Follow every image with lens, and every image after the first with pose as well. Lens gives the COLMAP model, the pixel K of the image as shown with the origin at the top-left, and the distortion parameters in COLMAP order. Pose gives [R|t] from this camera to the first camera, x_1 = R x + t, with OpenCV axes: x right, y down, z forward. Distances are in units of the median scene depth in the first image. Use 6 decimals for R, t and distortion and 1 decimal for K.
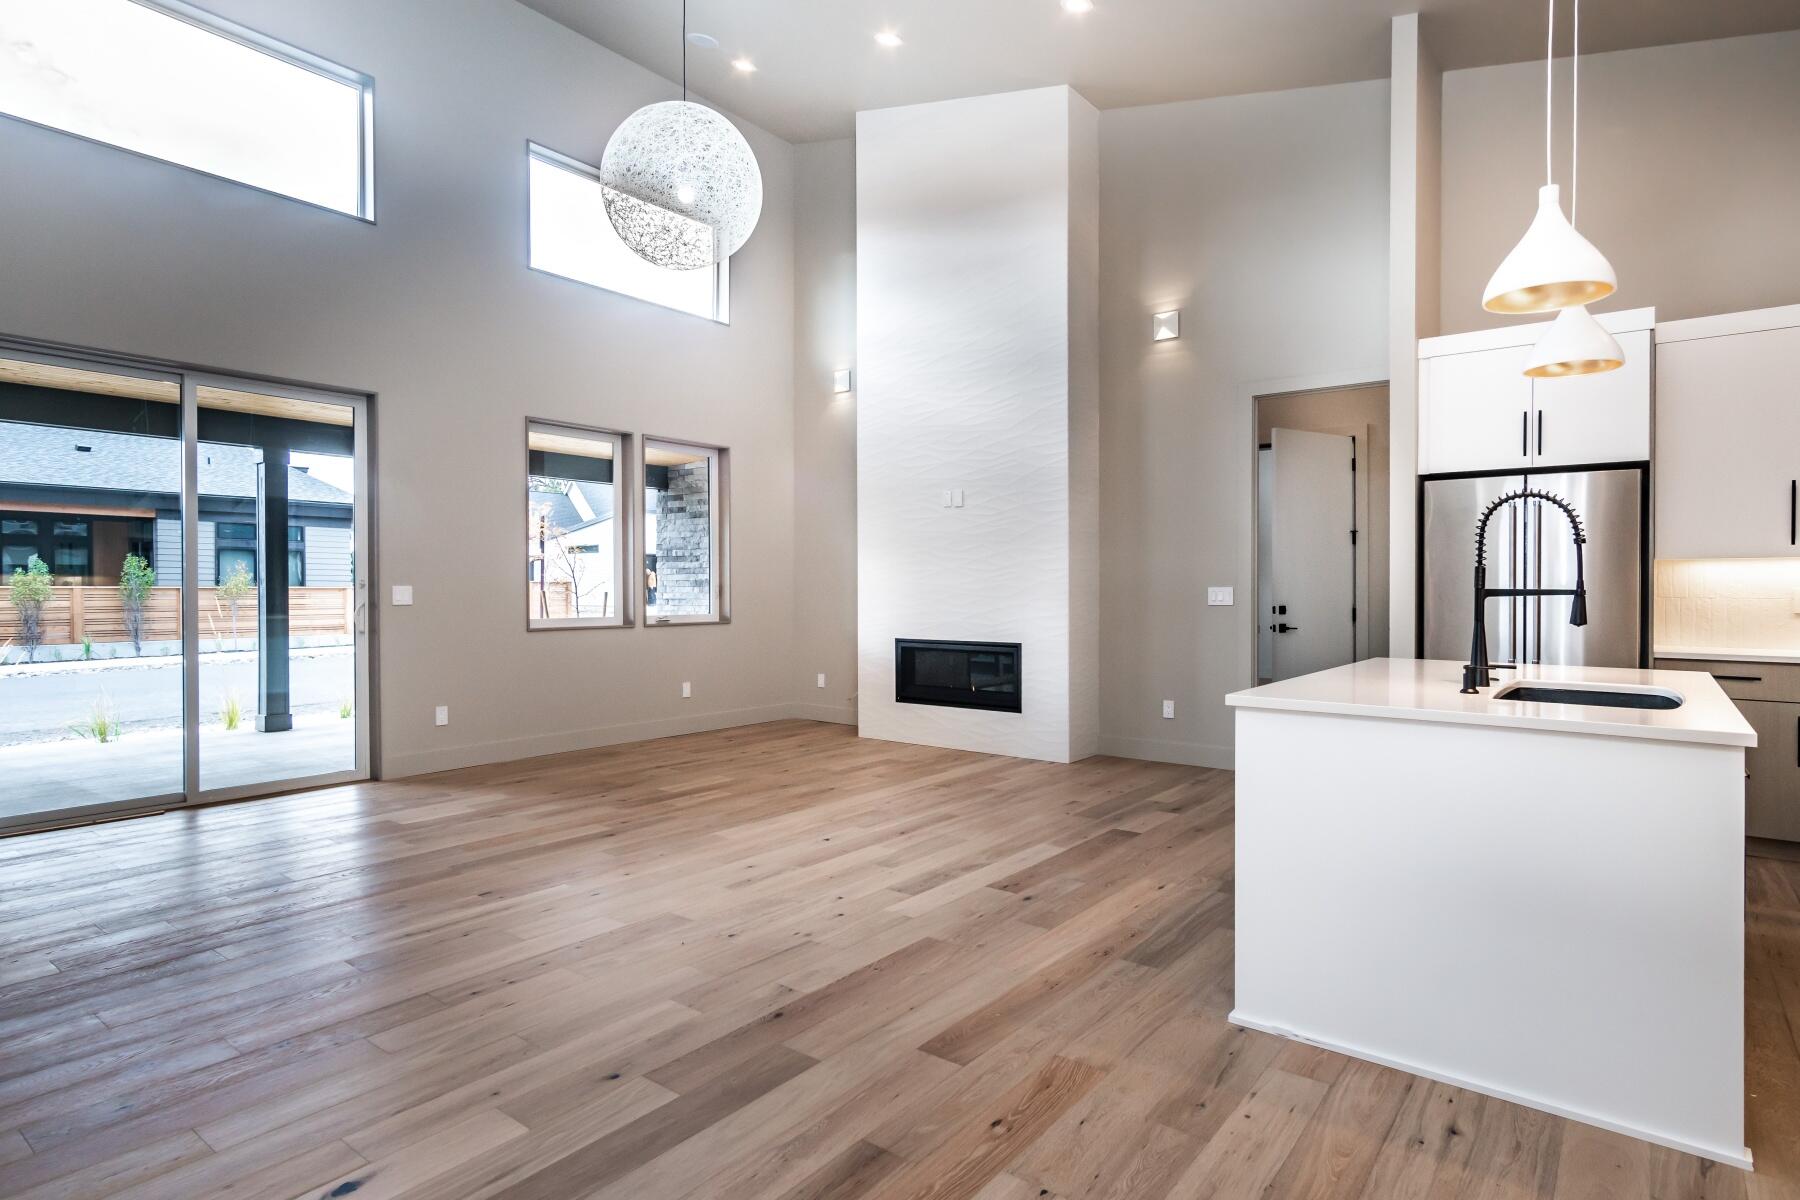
lens RADIAL K [[963.8, 0, 909.1], [0, 963.8, 605.6], [0, 0, 1]] dist [0.002830, 0.002642]
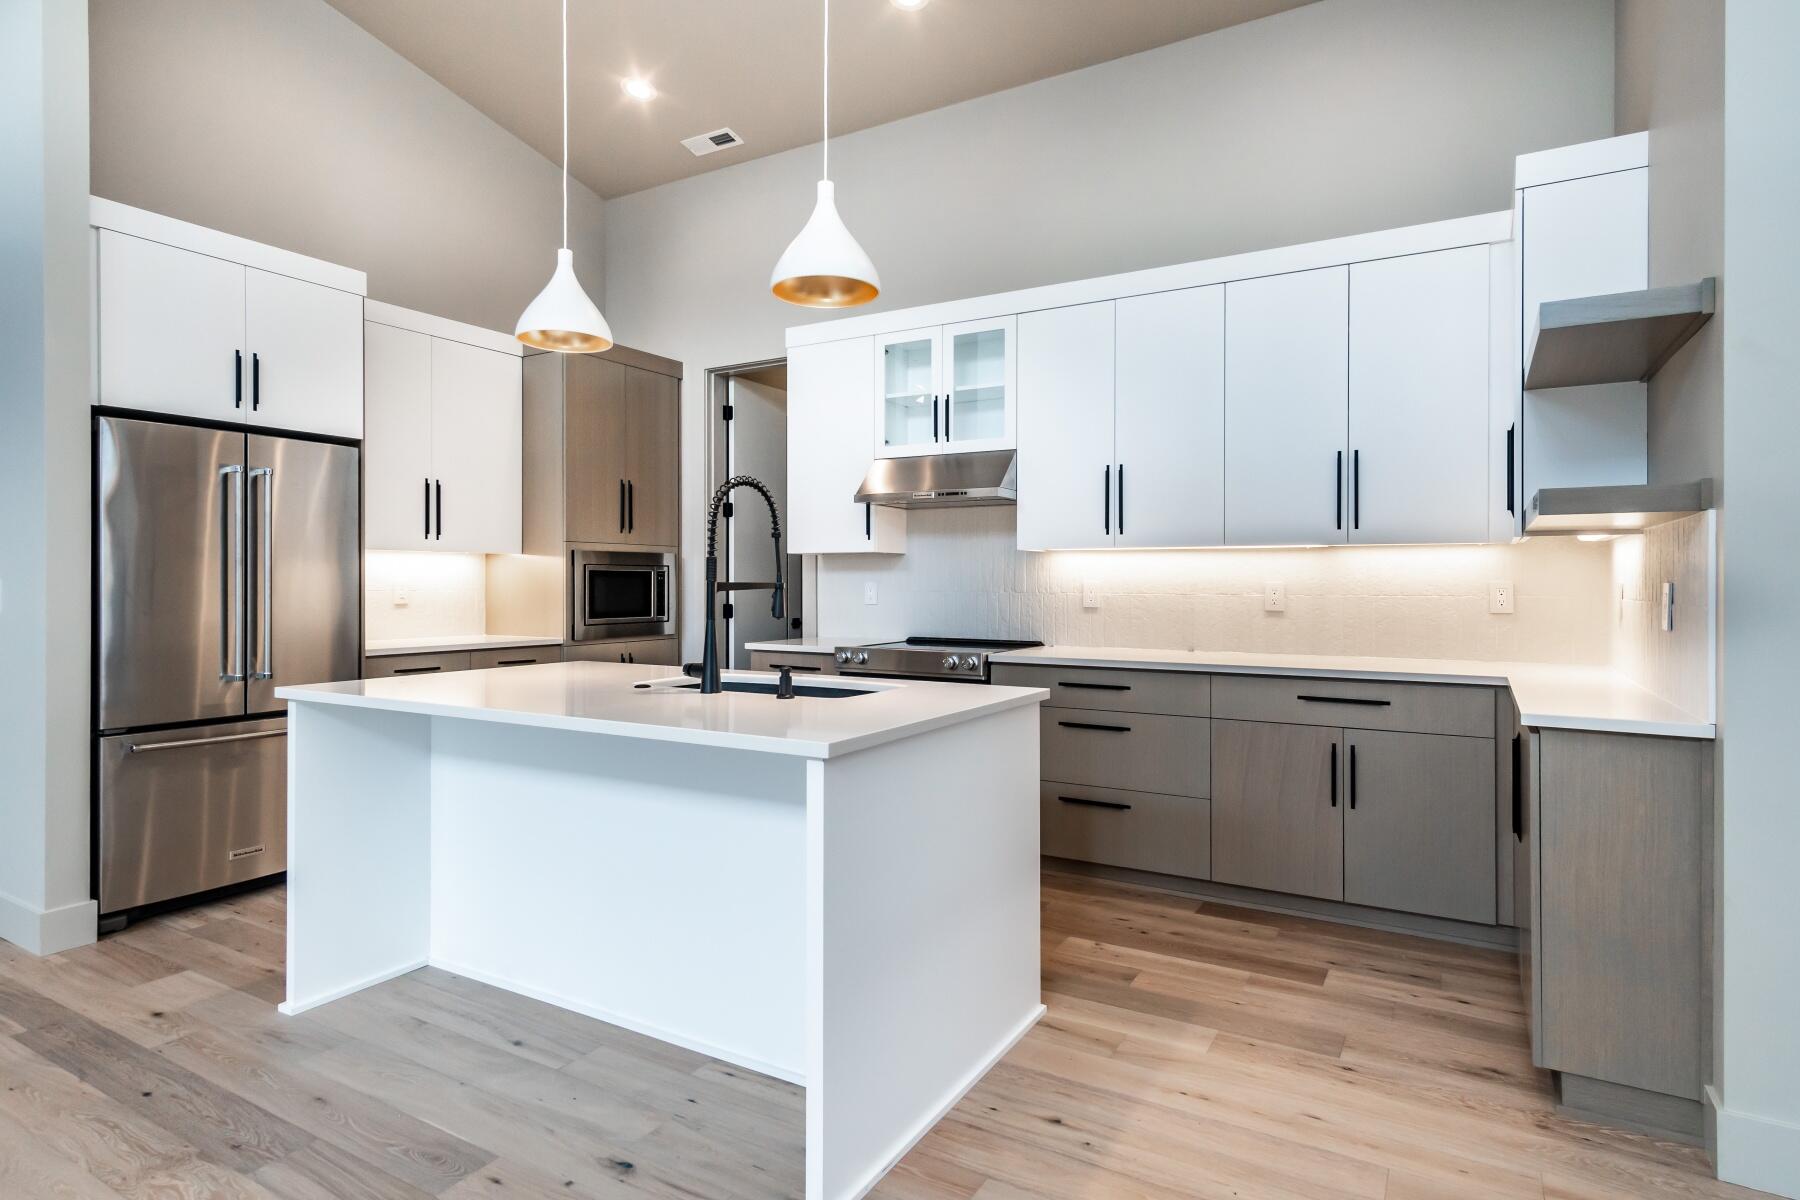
lens RADIAL K [[963.8, 0, 898.7], [0, 963.8, 581.6], [0, 0, 1]] dist [0.002830, 0.002642]
pose [[-0.122569, -0.002903, 0.992456, -0.136734], [0.016407, 0.999853, 0.004951, -0.008896], [-0.992324, 0.016890, -0.122504, 0.418741]]
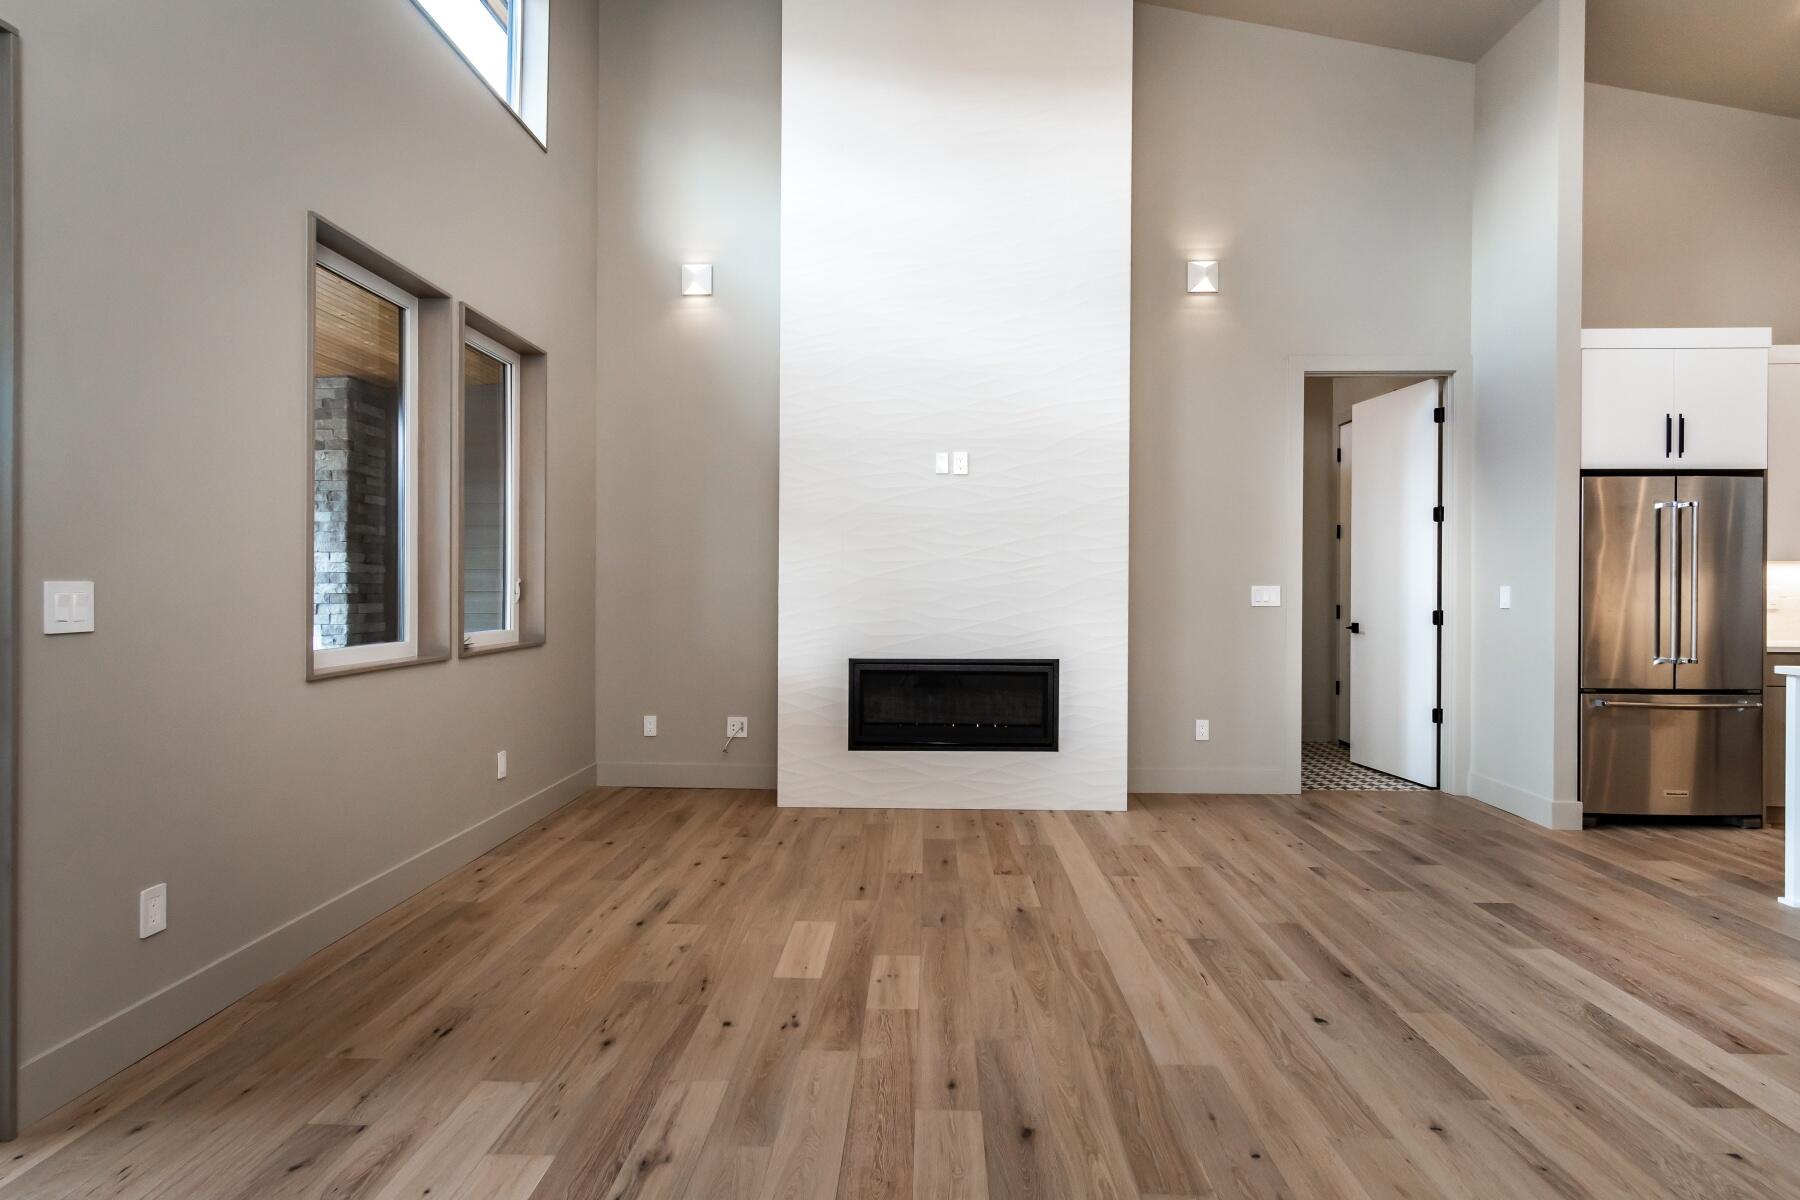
lens RADIAL K [[963.8, 0, 901.2], [0, 963.8, 587.8], [0, 0, 1]] dist [0.002830, 0.002642]
pose [[0.811339, -0.001052, 0.584576, -0.444147], [0.008993, 0.999903, -0.010682, -0.010456], [-0.584507, 0.013924, 0.811269, 0.472125]]
